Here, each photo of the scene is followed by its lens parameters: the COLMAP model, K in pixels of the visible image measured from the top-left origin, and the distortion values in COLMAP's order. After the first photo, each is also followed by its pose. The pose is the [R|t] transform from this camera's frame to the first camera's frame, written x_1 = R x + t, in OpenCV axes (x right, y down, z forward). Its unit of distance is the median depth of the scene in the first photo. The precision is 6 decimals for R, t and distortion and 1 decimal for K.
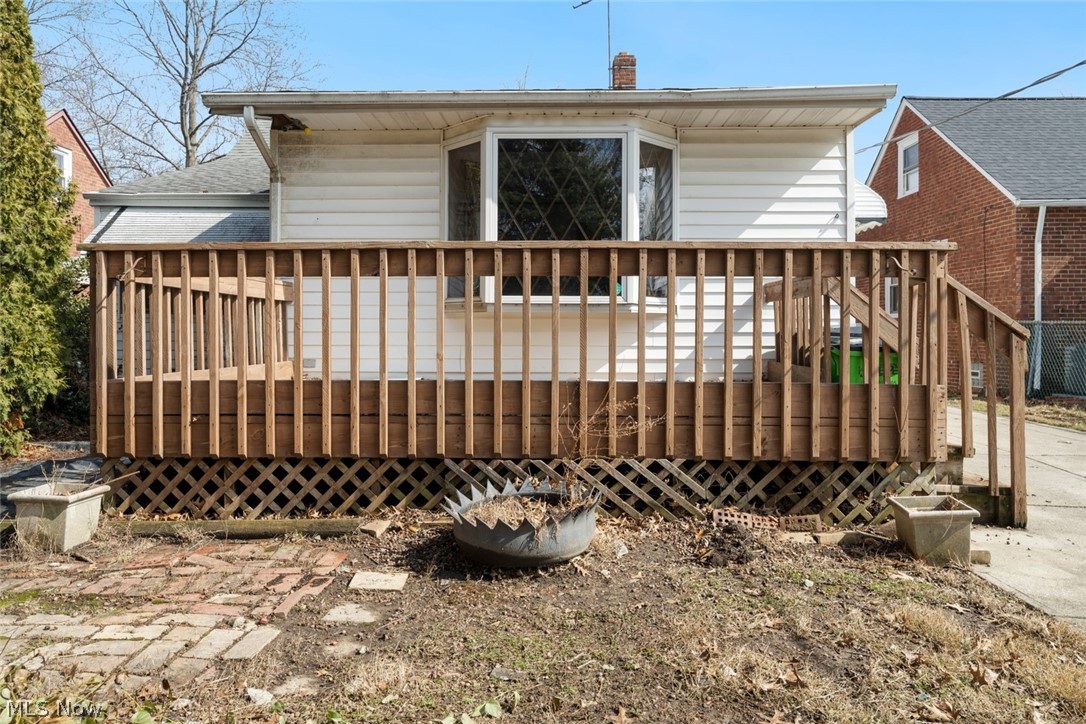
lens RADIAL K [[729.2, 0, 545.2], [0, 729.2, 351.3], [0, 0, 1]] dist [-0.002319, 0.000764]
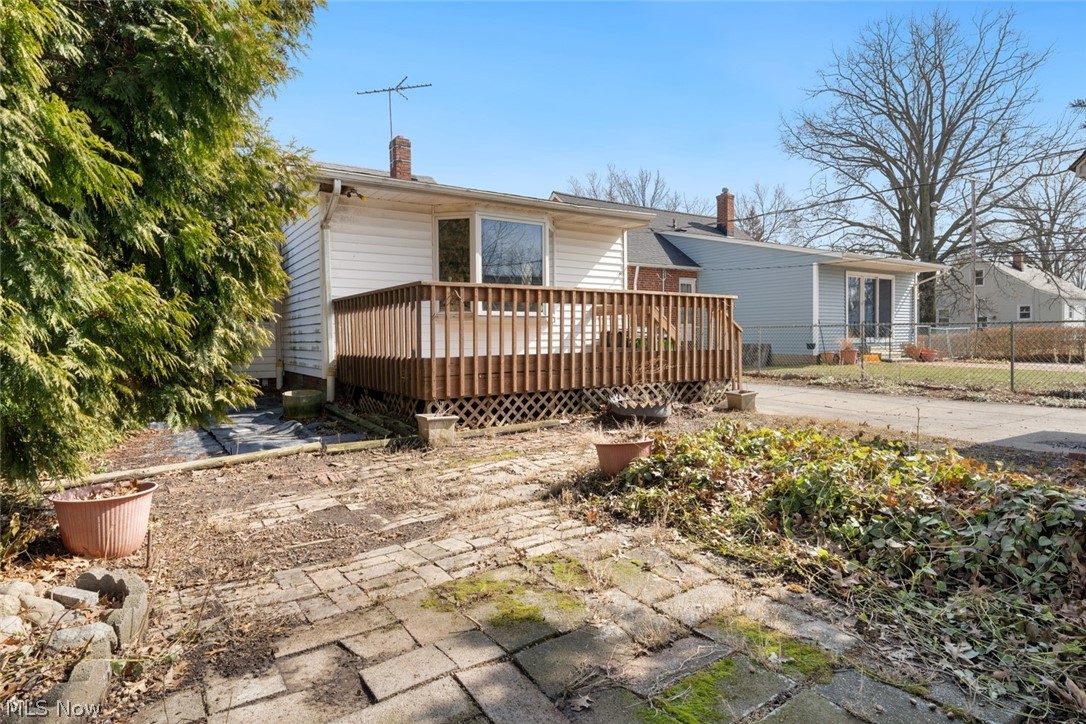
lens RADIAL K [[592.8, 0, 543.3], [0, 592.8, 361.6], [0, 0, 1]] dist [0.002295, 0.000089]
pose [[0.818607, -0.032768, 0.573419, -1.206237], [0.023776, 0.999449, 0.023171, 0.022092], [-0.573862, -0.005334, 0.818935, -0.354340]]
